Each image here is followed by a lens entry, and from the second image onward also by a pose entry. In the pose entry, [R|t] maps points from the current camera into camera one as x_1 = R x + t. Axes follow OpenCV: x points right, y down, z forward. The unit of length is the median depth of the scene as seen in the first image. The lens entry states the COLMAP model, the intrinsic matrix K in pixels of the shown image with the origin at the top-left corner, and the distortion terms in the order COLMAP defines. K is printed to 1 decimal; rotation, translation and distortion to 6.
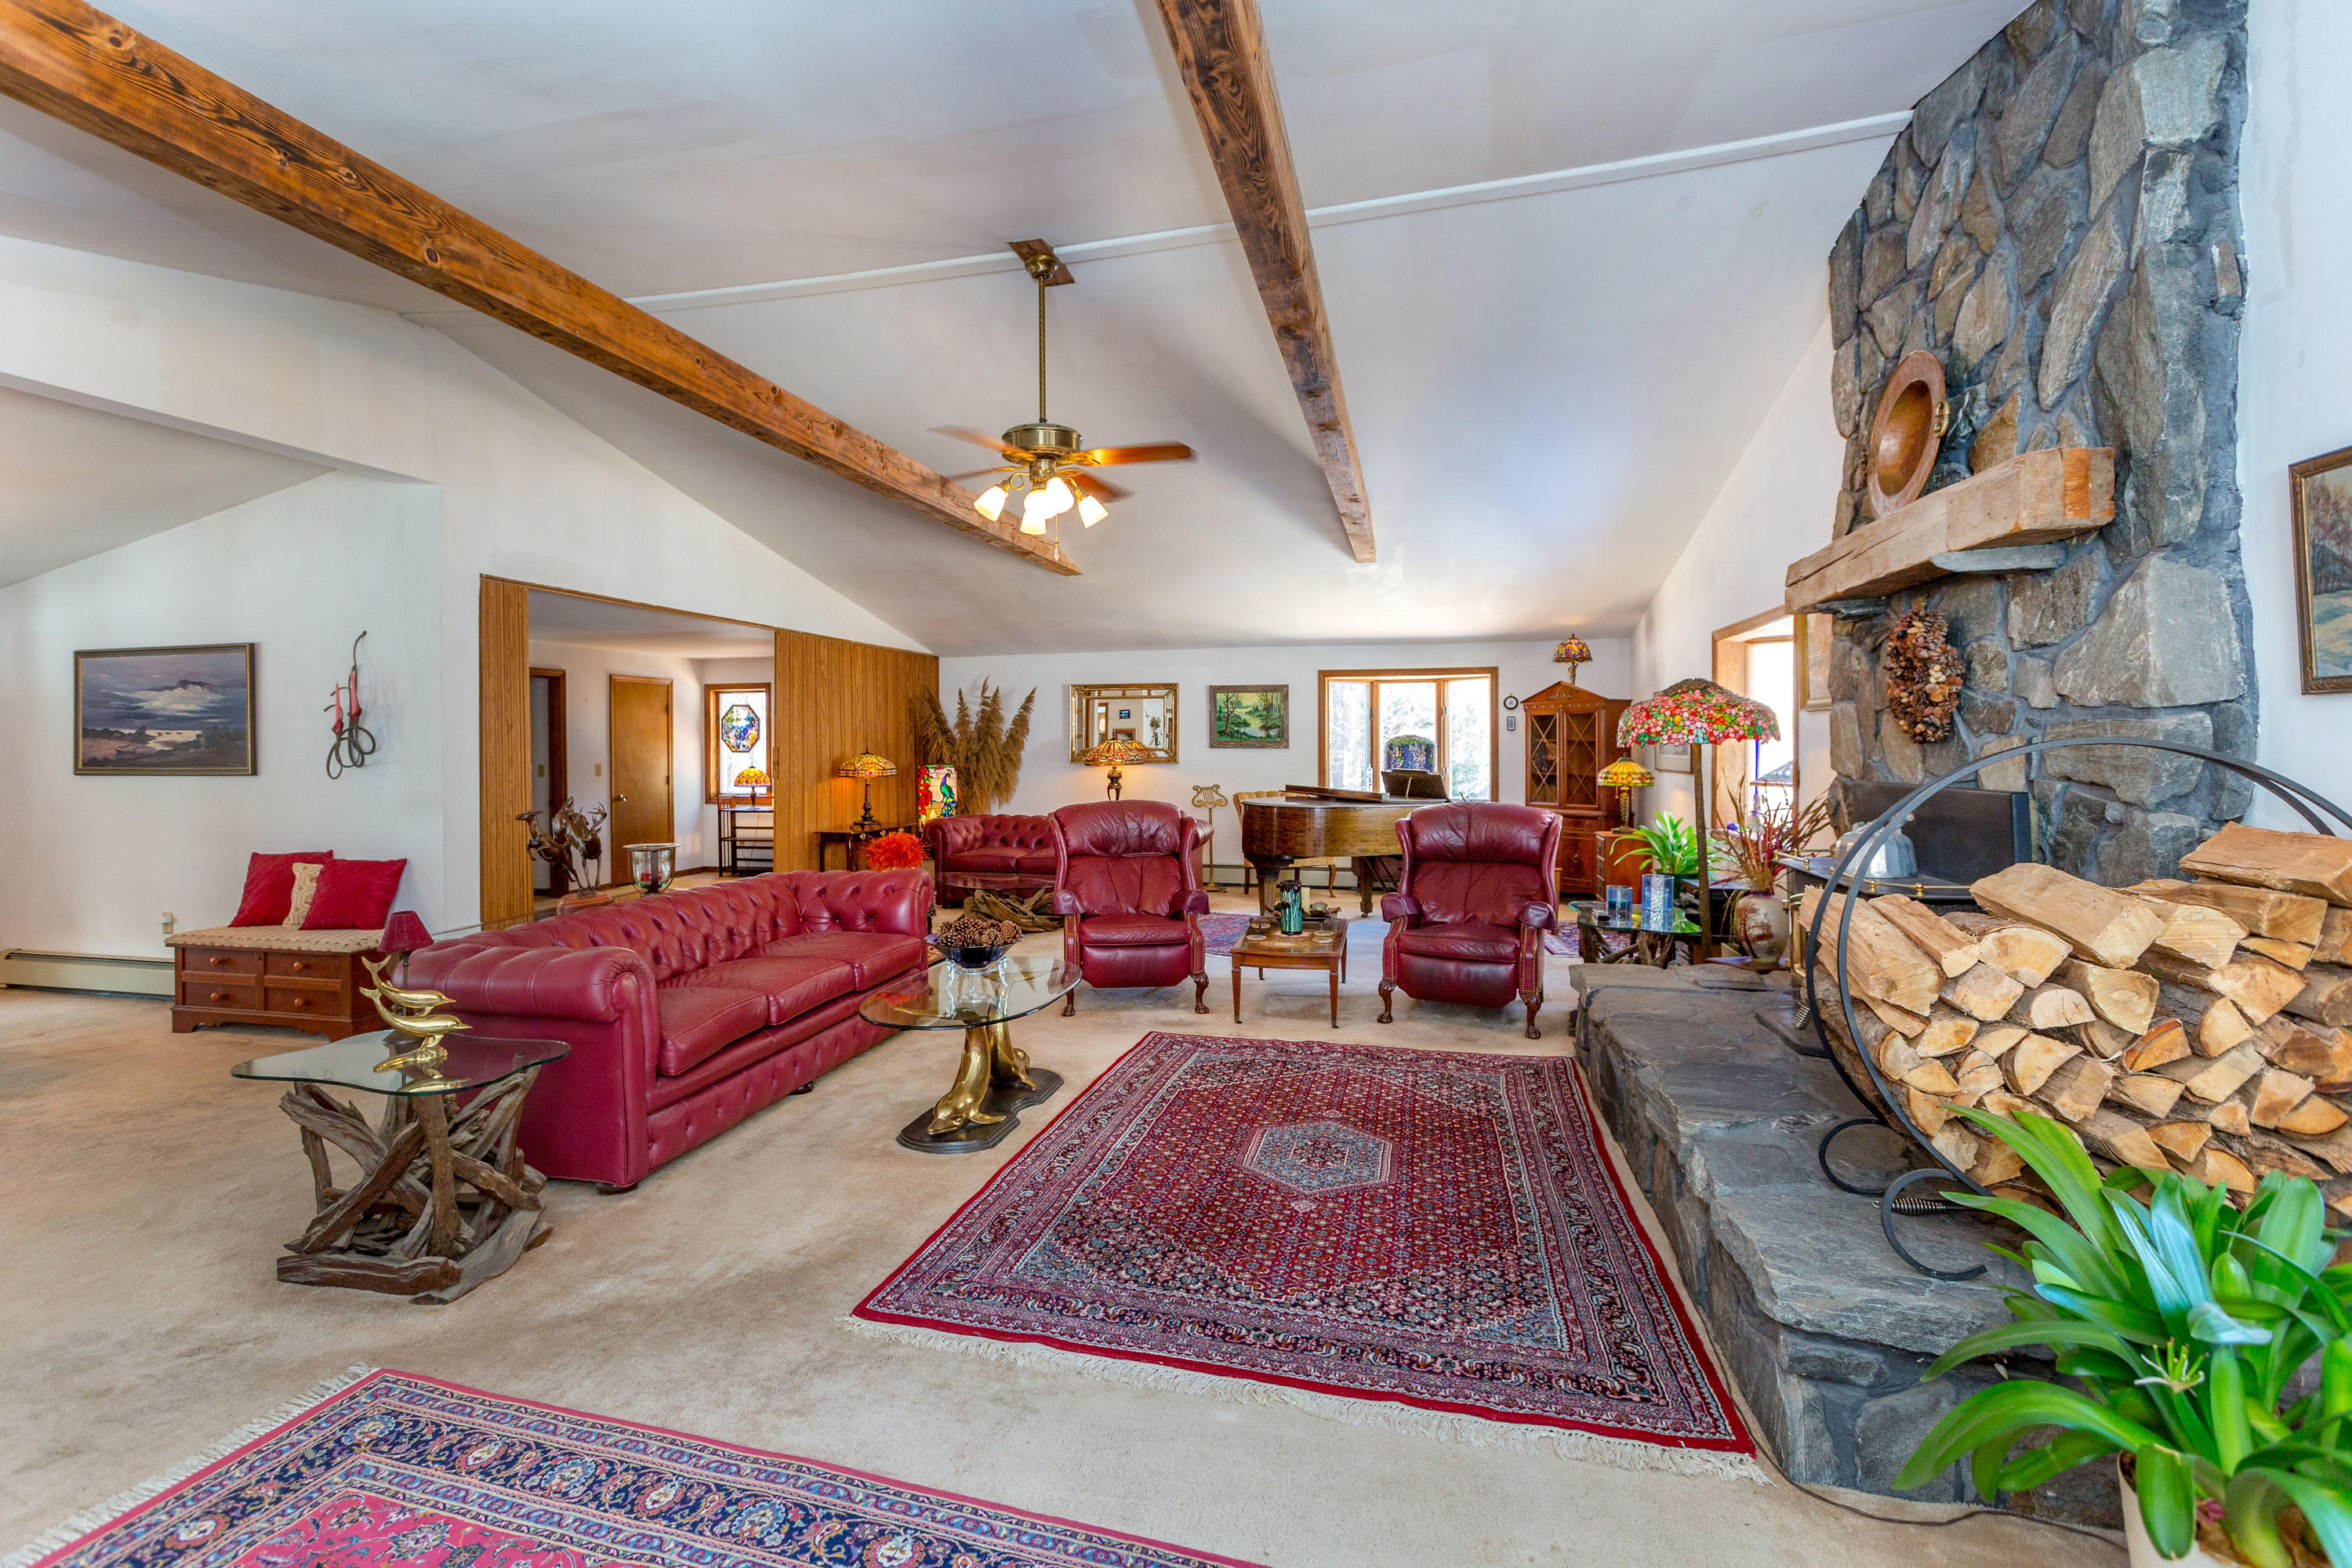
lens RADIAL K [[1103.4, 0, 1105.4], [0, 1103.4, 748.8], [0, 0, 1]] dist [0.013504, -0.000414]
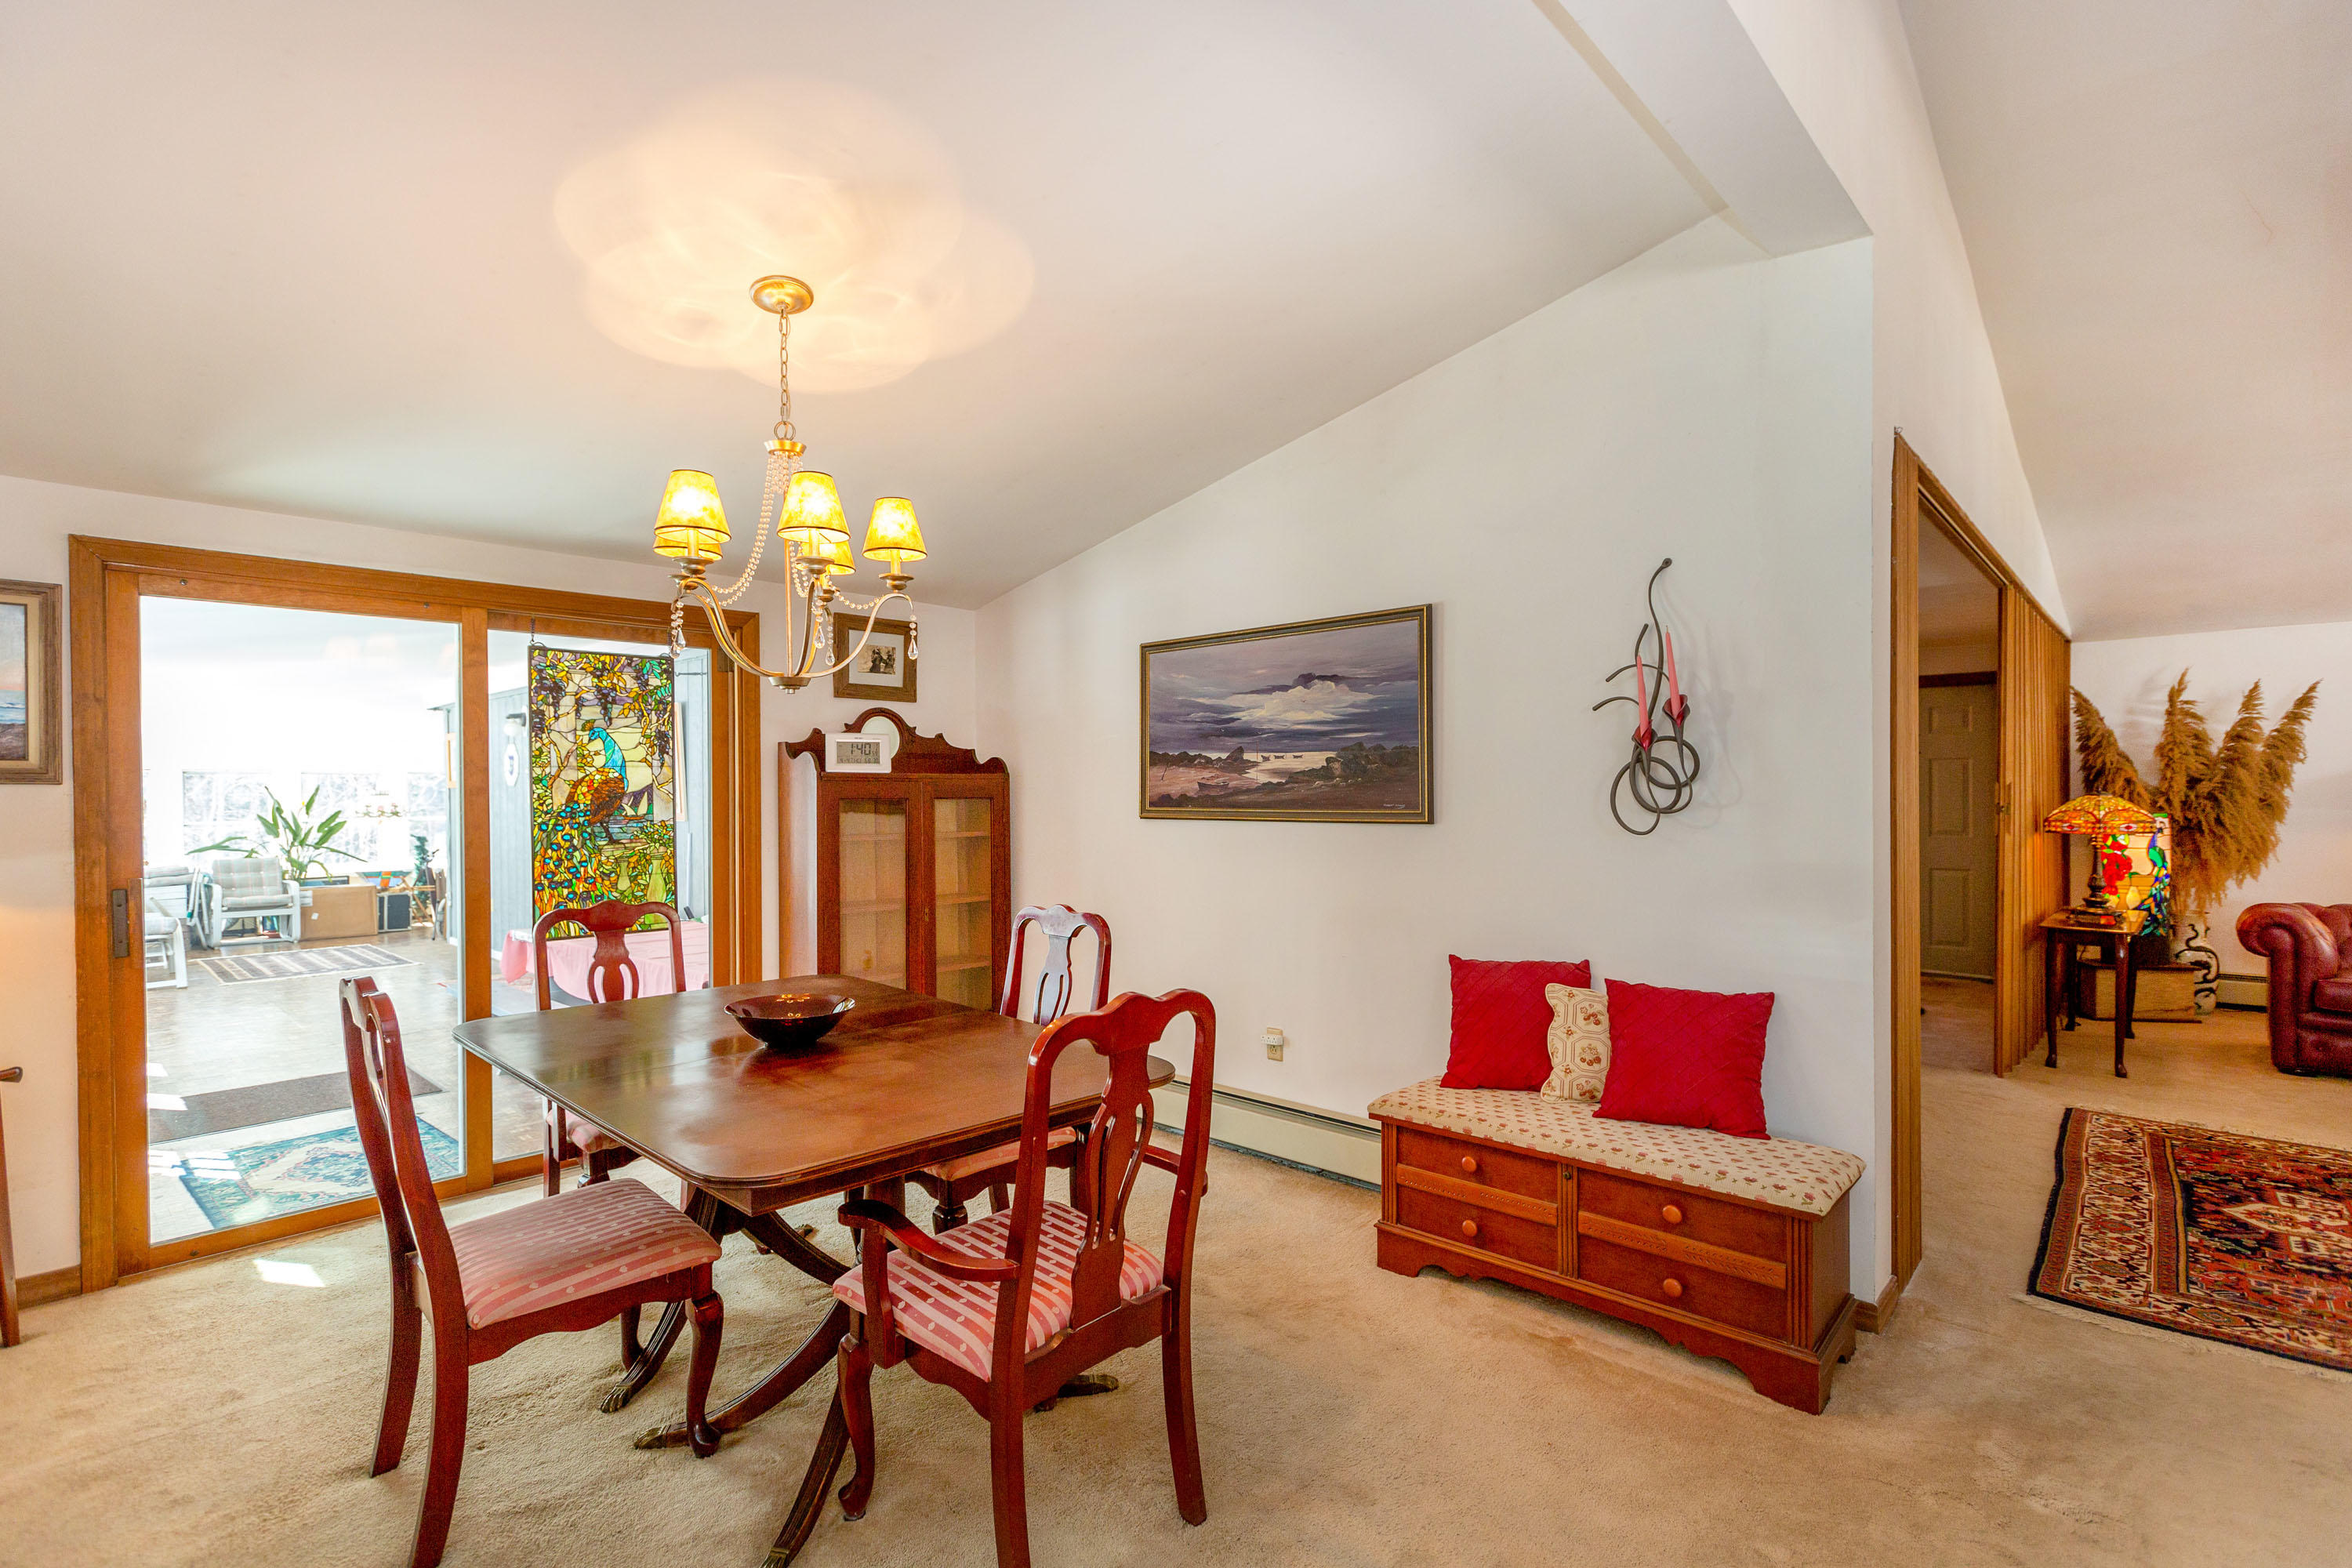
lens RADIAL K [[1103.3, 0, 1185.1], [0, 1103.3, 797.9], [0, 0, 1]] dist [0.000363, -0.000515]
pose [[0.891861, 0.005404, -0.452278, -0.578530], [-0.002615, 0.999974, 0.006790, 0.005615], [0.452303, -0.004873, 0.891851, 0.383049]]
